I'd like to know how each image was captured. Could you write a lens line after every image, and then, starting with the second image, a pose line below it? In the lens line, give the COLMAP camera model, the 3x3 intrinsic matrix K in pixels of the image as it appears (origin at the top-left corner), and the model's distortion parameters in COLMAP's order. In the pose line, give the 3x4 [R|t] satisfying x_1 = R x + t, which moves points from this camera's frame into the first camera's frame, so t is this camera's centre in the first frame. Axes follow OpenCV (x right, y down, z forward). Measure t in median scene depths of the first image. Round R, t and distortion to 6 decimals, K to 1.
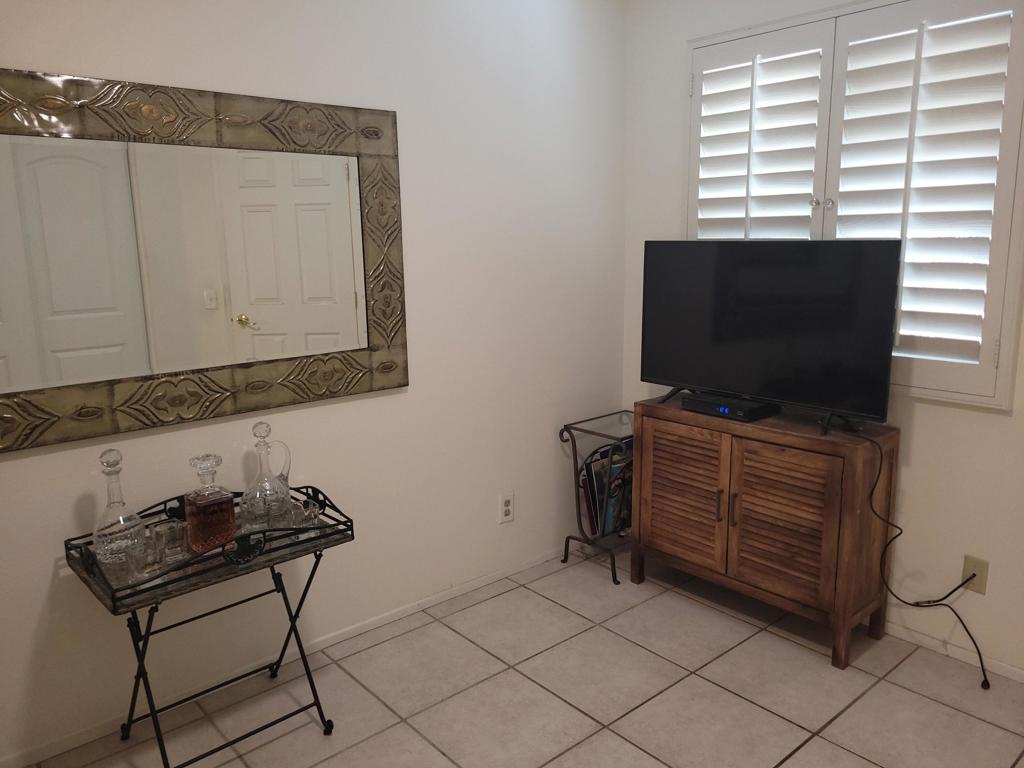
lens RADIAL K [[774.8, 0, 512.7], [0, 774.8, 381.5], [0, 0, 1]] dist [0.046260, -0.027116]
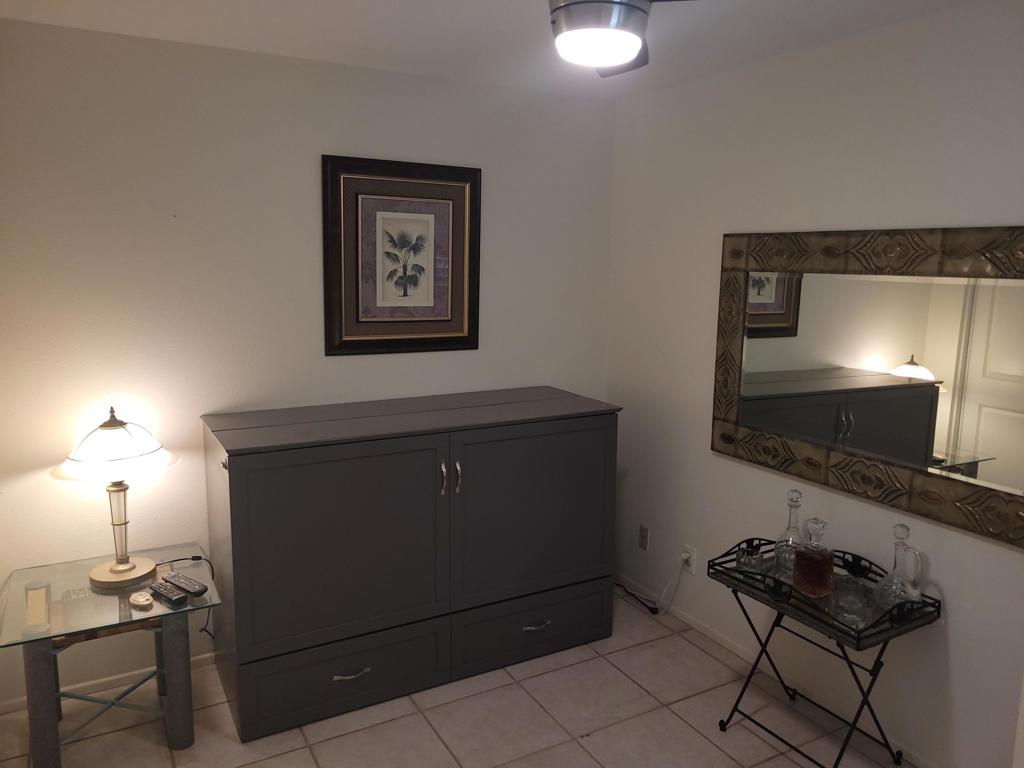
lens RADIAL K [[774.8, 0, 513.0], [0, 774.8, 384.7], [0, 0, 1]] dist [0.046260, -0.027116]
pose [[-0.219251, 0.171022, -0.960563, 0.854010], [-0.195978, 0.956732, 0.215073, -0.276646], [0.955783, 0.235404, -0.176247, 0.664287]]
